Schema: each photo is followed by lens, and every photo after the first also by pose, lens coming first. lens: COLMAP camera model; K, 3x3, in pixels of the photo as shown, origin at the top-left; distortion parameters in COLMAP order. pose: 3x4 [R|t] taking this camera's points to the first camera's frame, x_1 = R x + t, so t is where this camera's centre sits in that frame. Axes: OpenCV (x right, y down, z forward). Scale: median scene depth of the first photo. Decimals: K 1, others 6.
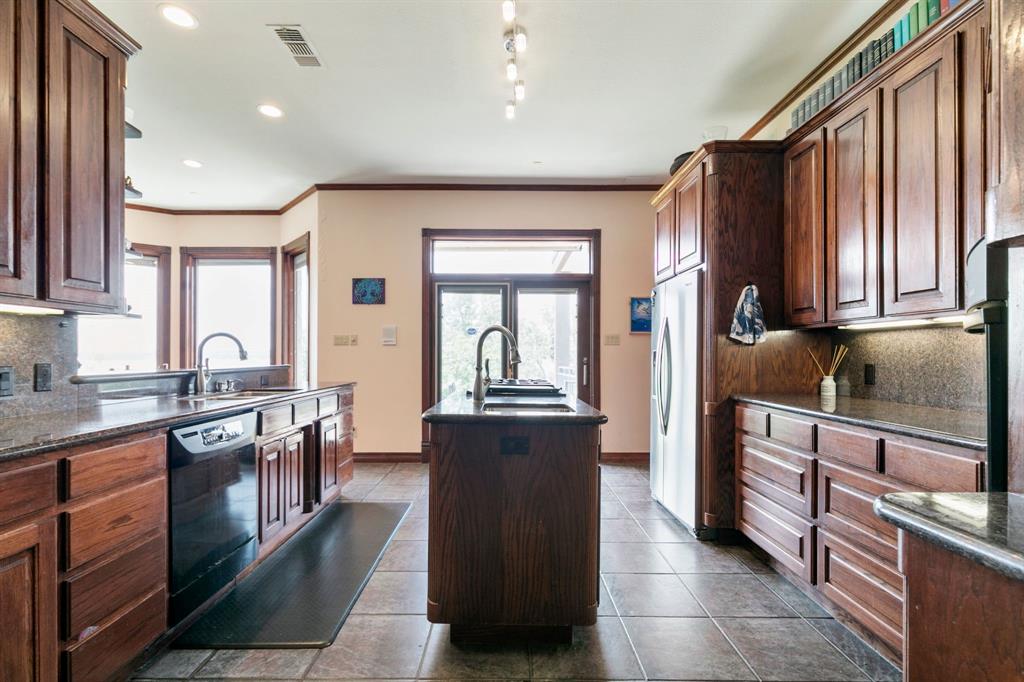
lens RADIAL K [[465.4, 0, 513.6], [0, 465.4, 350.7], [0, 0, 1]] dist [0.003942, -0.000568]
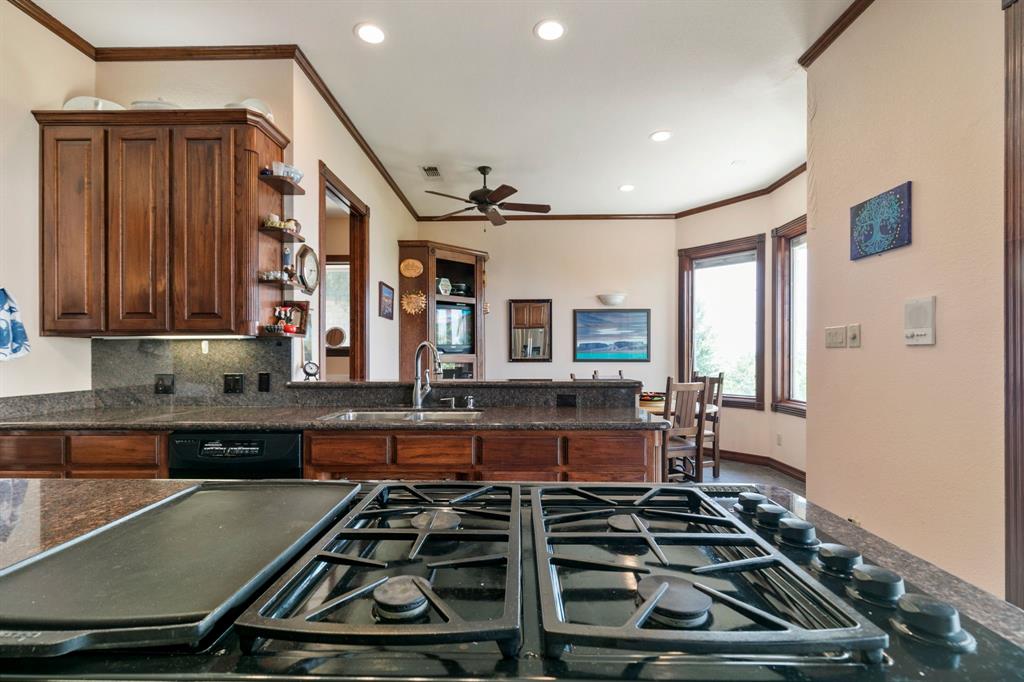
lens RADIAL K [[465.4, 0, 512.3], [0, 465.4, 351.5], [0, 0, 1]] dist [0.003942, -0.000568]
pose [[-0.031546, -0.008013, -0.999470, 0.140723], [0.007832, 0.999935, -0.008264, -0.006588], [0.999472, -0.008088, -0.031481, 0.666971]]
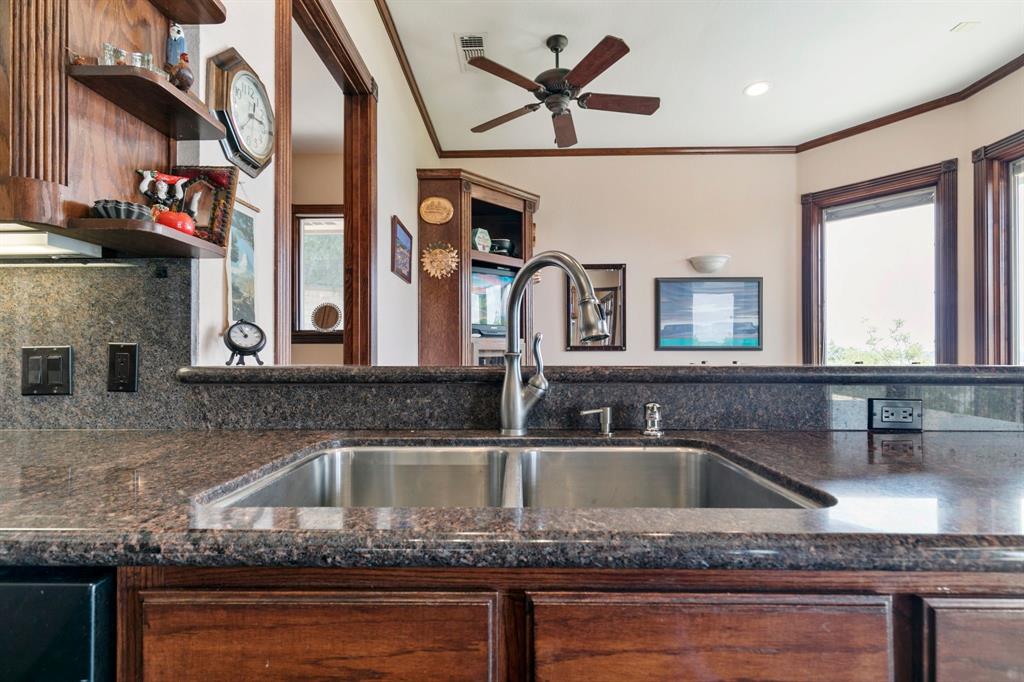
lens RADIAL K [[465.4, 0, 510.4], [0, 465.4, 349.5], [0, 0, 1]] dist [0.003942, -0.000568]
pose [[-0.035096, -0.012685, -0.999303, -0.171406], [0.007516, 0.999888, -0.012956, 0.017124], [0.999356, -0.007965, -0.034996, 0.552631]]
